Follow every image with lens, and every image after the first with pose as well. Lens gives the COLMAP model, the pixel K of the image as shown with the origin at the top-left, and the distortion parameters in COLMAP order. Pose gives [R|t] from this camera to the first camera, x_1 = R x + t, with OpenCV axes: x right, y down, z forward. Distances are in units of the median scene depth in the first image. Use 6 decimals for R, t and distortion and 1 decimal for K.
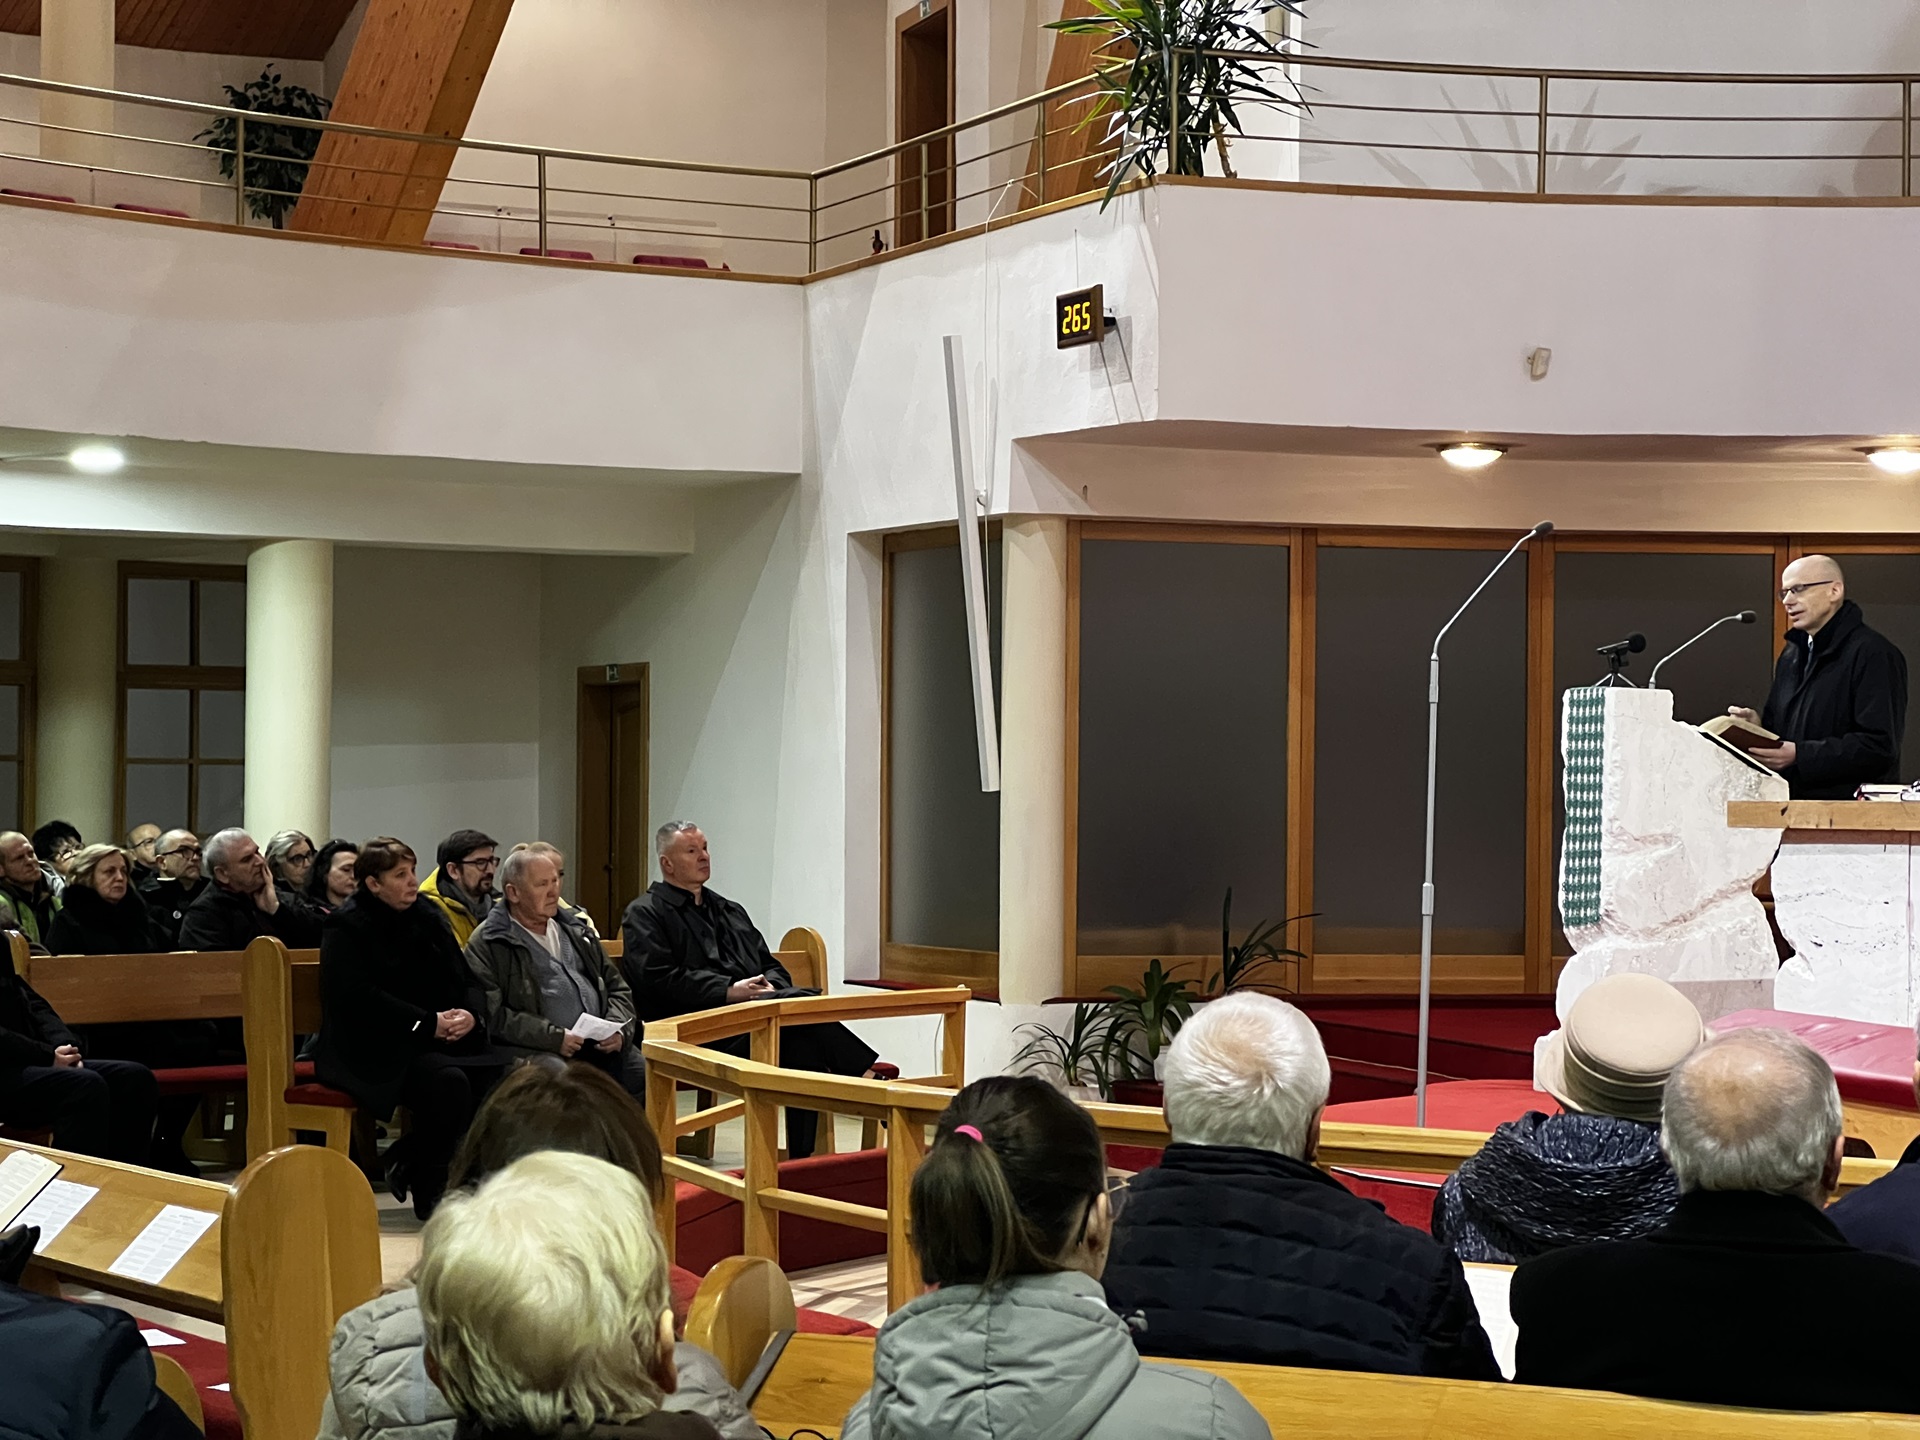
lens RADIAL K [[4305.4, 0, 957.1], [0, 4305.4, 719.2], [0, 0, 1]] dist [-0.264057, 8.245070]
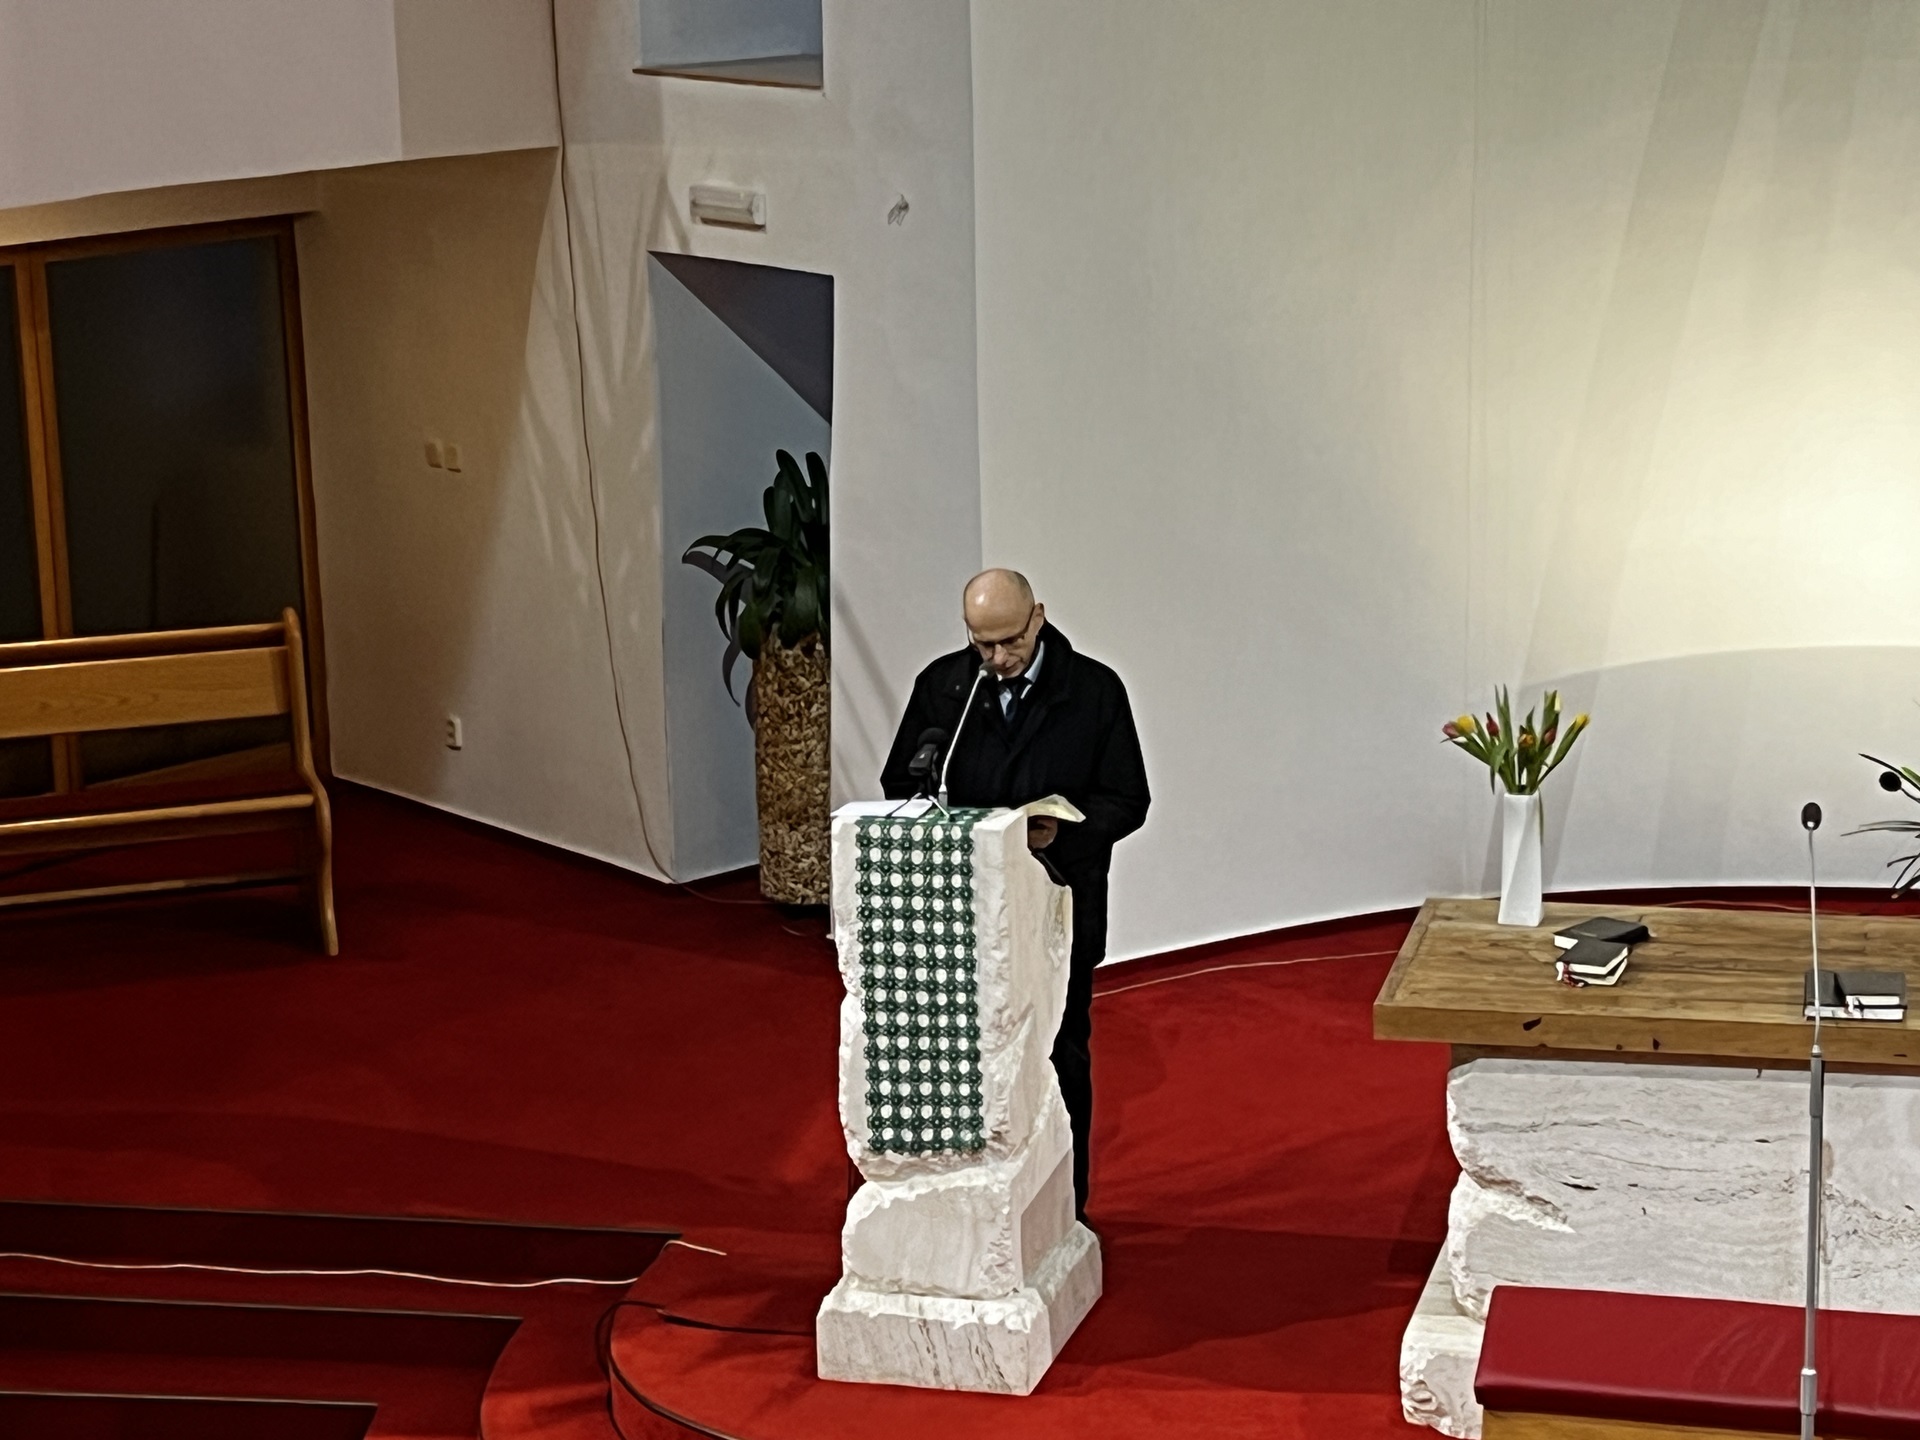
lens RADIAL K [[4296.5, 0, 992.2], [0, 4296.5, 714.9], [0, 0, 1]] dist [0.228008, -0.021777]
pose [[0.512819, -0.209967, 0.832425, -0.361544], [0.013393, 0.971469, 0.236788, -0.161607], [-0.858392, -0.110280, 0.501000, 0.546148]]
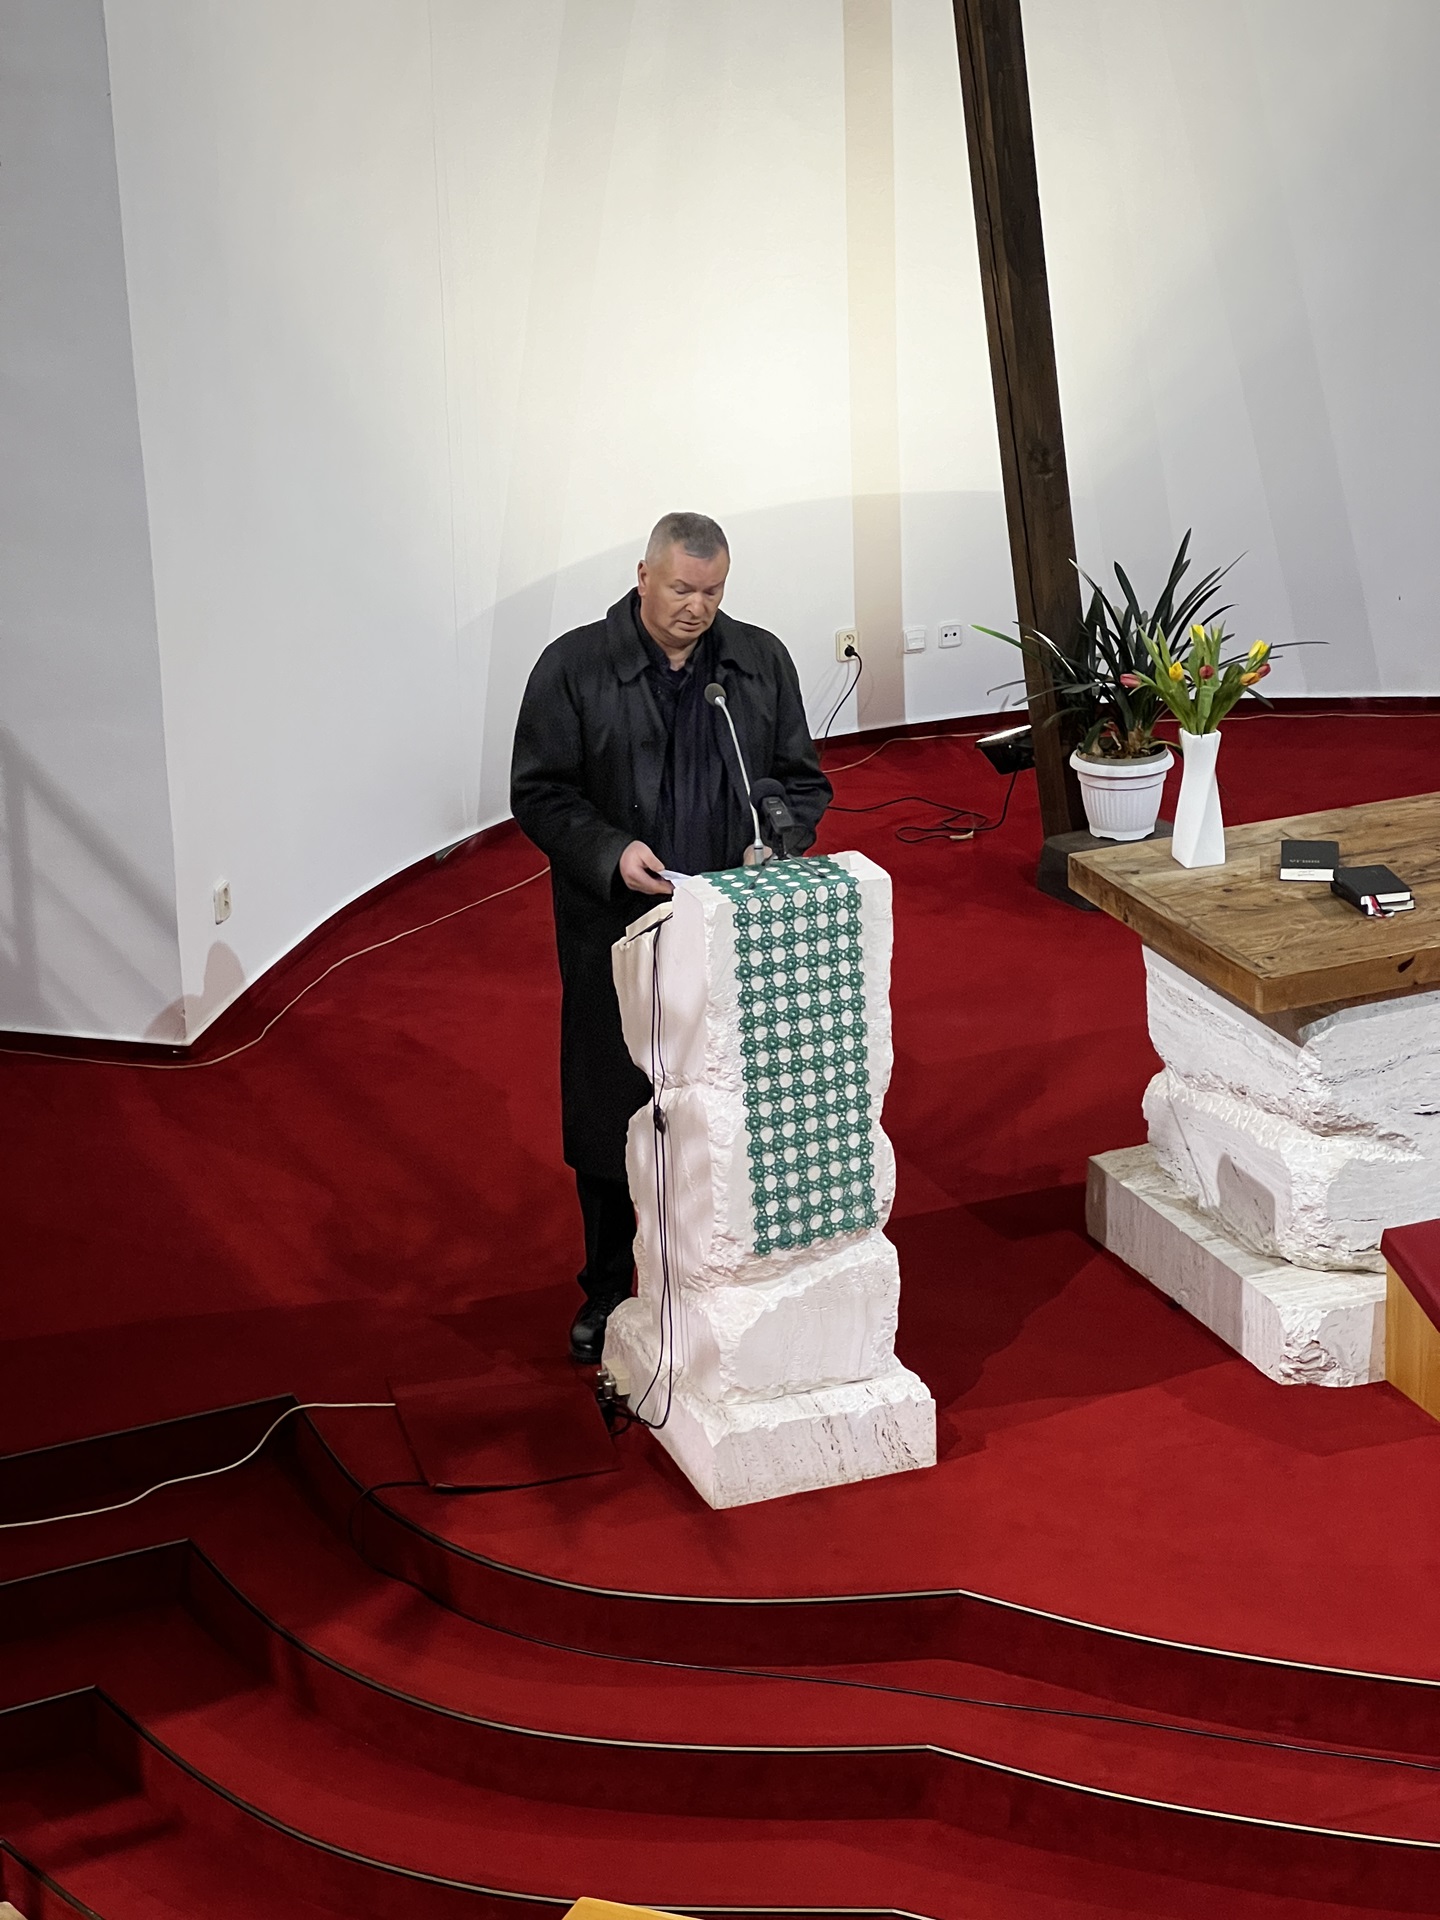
lens RADIAL K [[4348.2, 0, 676.4], [0, 4348.2, 957.2], [0, 0, 1]] dist [-0.404803, 10.439035]
pose [[-0.081903, -0.355792, 0.930969, -0.375016], [0.016234, 0.933507, 0.358190, -0.190380], [-0.996508, 0.044450, -0.070681, 0.904723]]
